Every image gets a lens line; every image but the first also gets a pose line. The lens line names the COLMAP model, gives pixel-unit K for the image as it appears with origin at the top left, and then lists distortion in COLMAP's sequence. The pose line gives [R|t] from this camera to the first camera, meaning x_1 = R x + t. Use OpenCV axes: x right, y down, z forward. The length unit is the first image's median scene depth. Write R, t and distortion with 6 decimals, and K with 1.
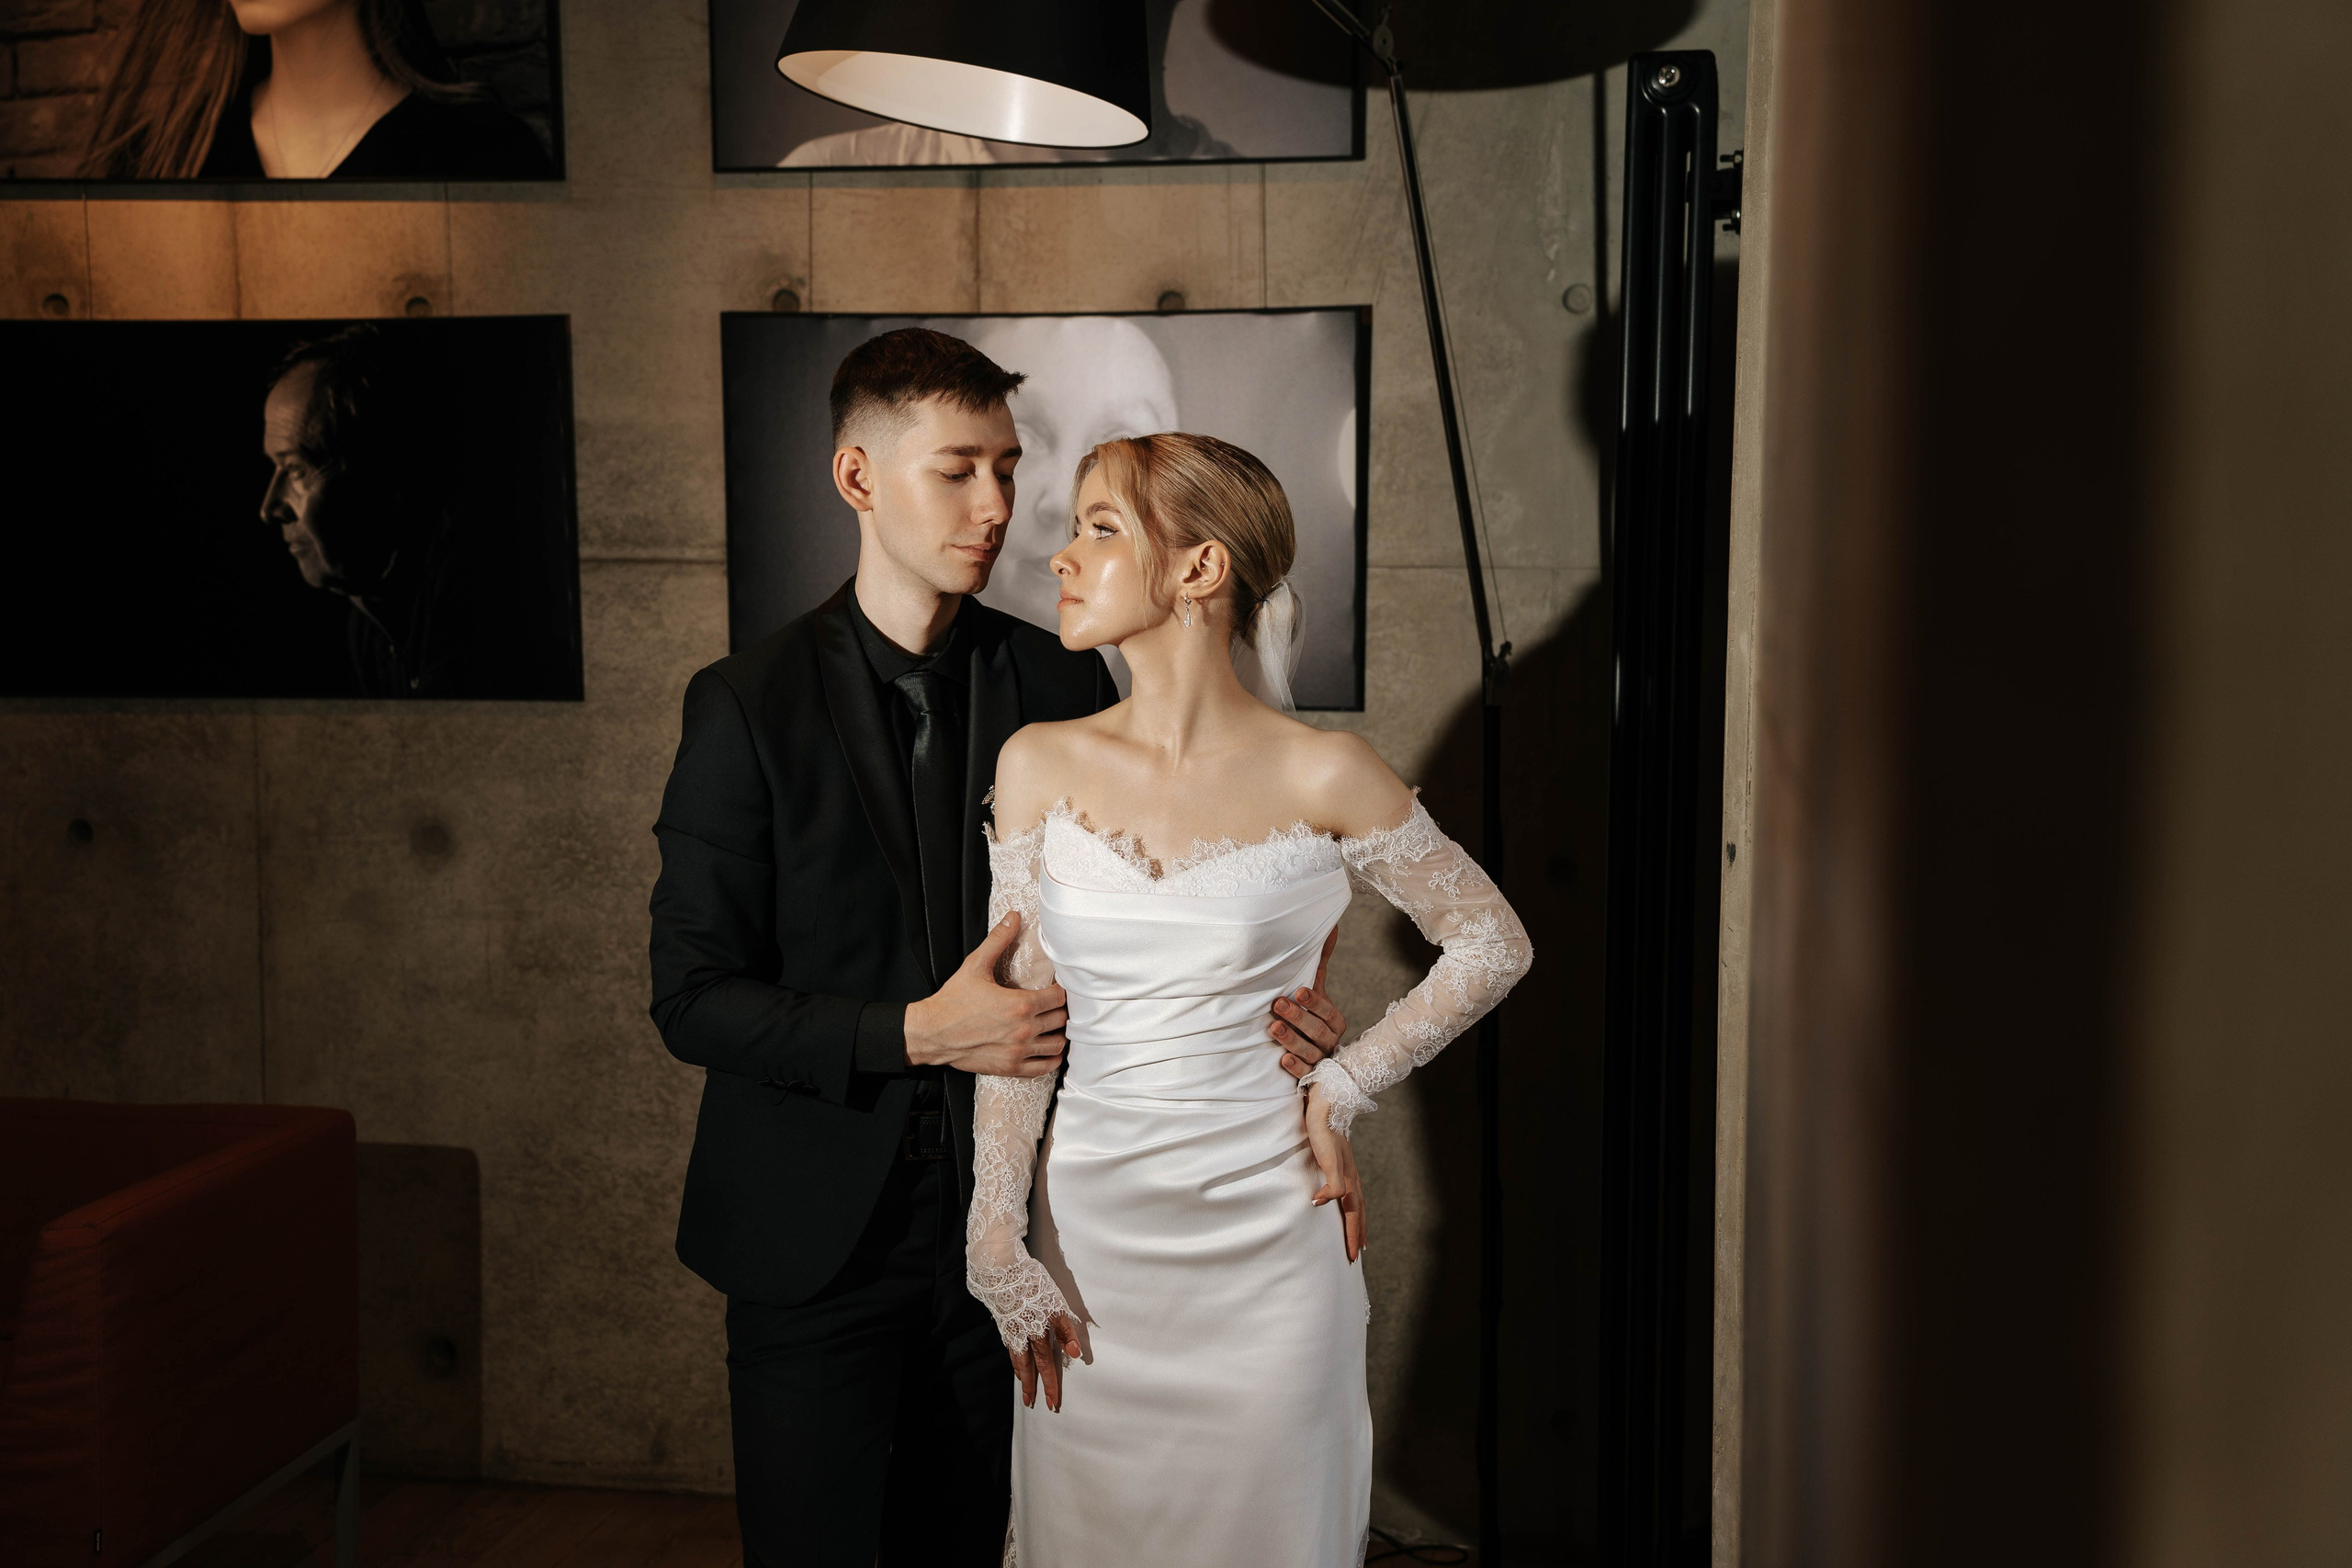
lens RADIAL K [[2754.7, 0, 1187.2], [0, 2754.7, 782.4], [0, 0, 1]] dist [0.090151, 0.238879]
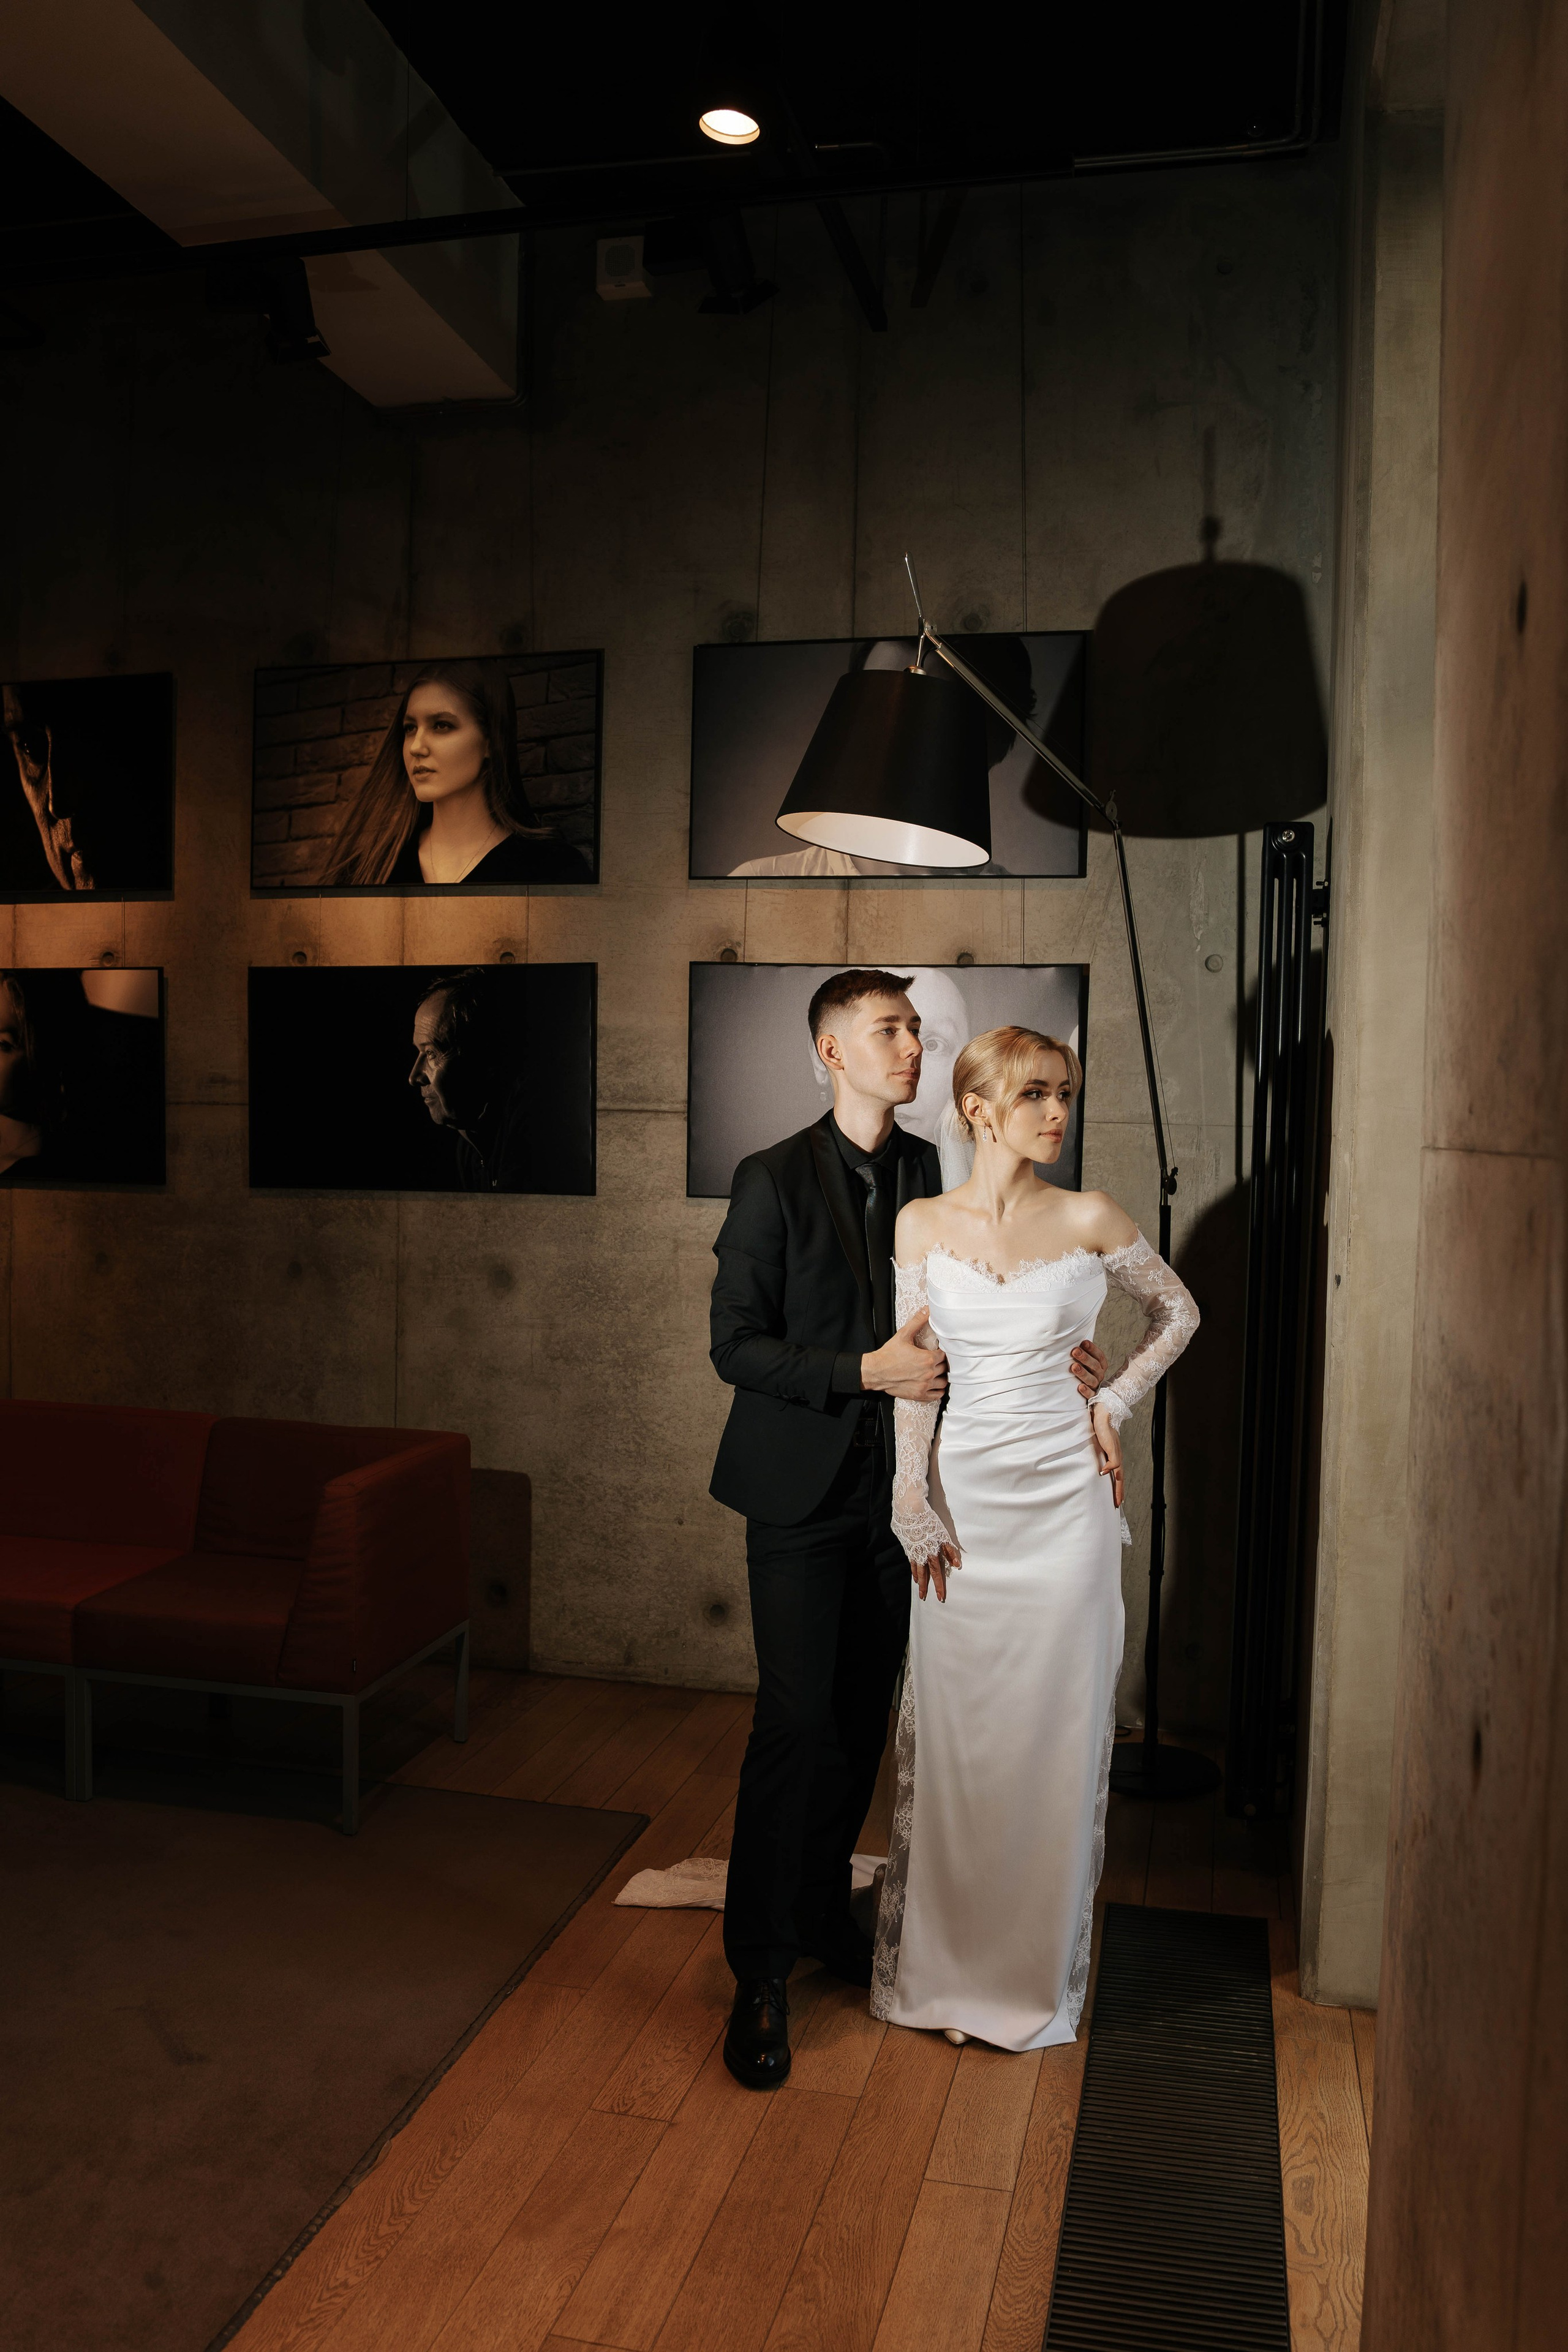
lens RADIAL K [[1870.6, 0, 800.2], [0, 1870.6, 1181.9], [0, 0, 1]] dist [-0.104997, 0.068164]
pose [[0.999042, 0.021922, -0.037863, -0.056053], [-0.024059, 0.998088, -0.056942, 0.022651], [0.036542, 0.057798, 0.997659, -0.098453]]
